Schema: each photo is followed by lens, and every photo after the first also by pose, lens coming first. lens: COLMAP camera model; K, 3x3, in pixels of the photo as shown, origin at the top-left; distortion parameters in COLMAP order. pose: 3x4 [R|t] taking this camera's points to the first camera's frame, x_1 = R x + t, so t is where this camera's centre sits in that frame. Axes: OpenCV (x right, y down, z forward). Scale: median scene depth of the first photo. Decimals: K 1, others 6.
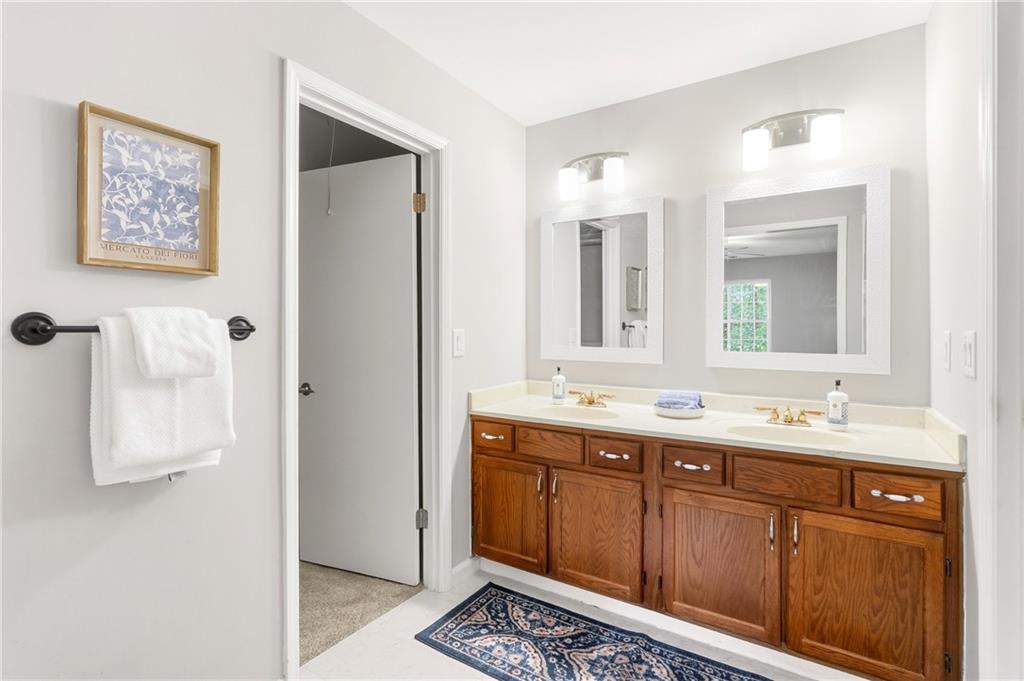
lens RADIAL K [[481.4, 0, 518.5], [0, 481.4, 328.3], [0, 0, 1]] dist [-0.002715, 0.001214]
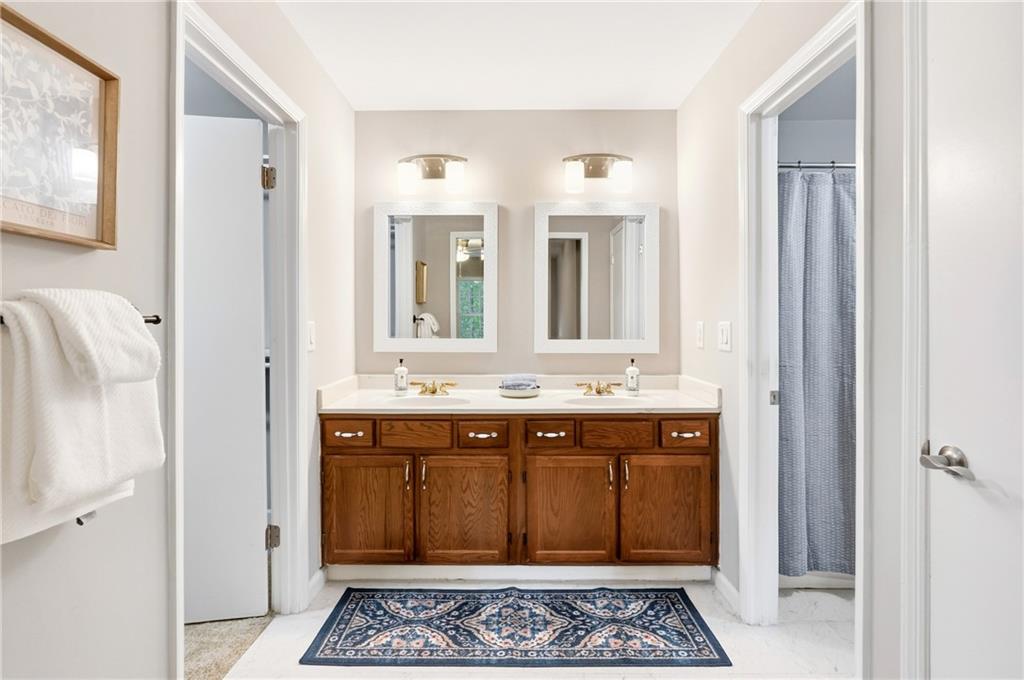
lens RADIAL K [[494.3, 0, 508.4], [0, 494.3, 319.4], [0, 0, 1]] dist [-0.001089, -0.000066]
pose [[0.848203, 0.001637, 0.529669, -0.371720], [0.000859, 0.999990, -0.004467, 0.003558], [-0.529671, 0.004244, 0.848193, 0.005511]]
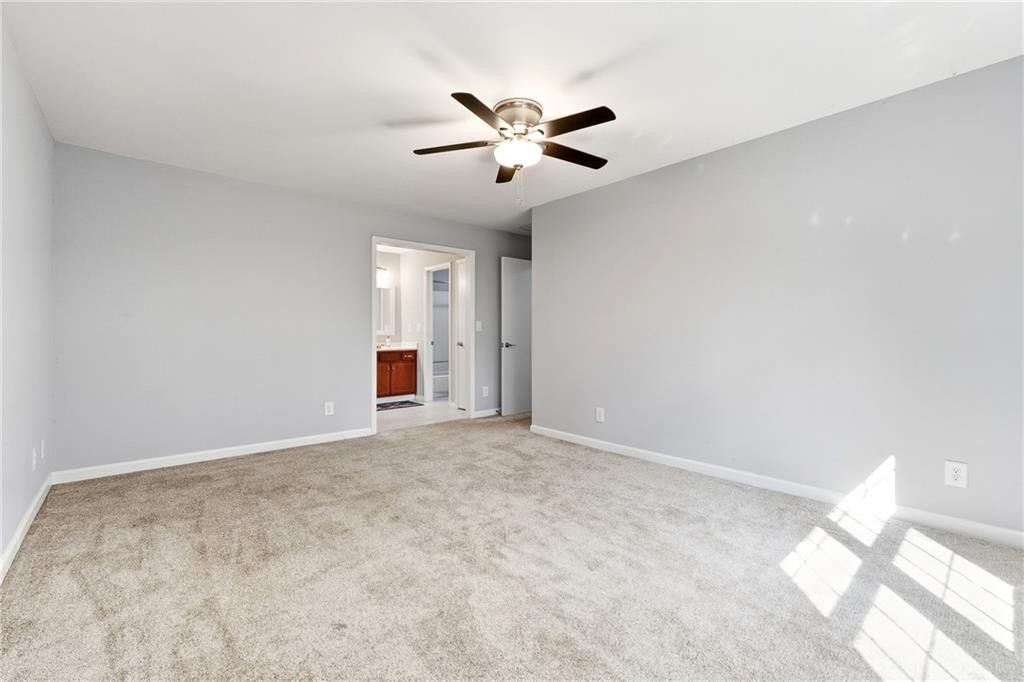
lens RADIAL K [[481.4, 0, 518.5], [0, 481.4, 328.8], [0, 0, 1]] dist [-0.002715, 0.001214]
pose [[0.249311, 0.007060, 0.968398, -3.062992], [0.001228, 0.999970, -0.007606, 0.076322], [-0.968423, 0.003086, 0.249295, -1.113057]]
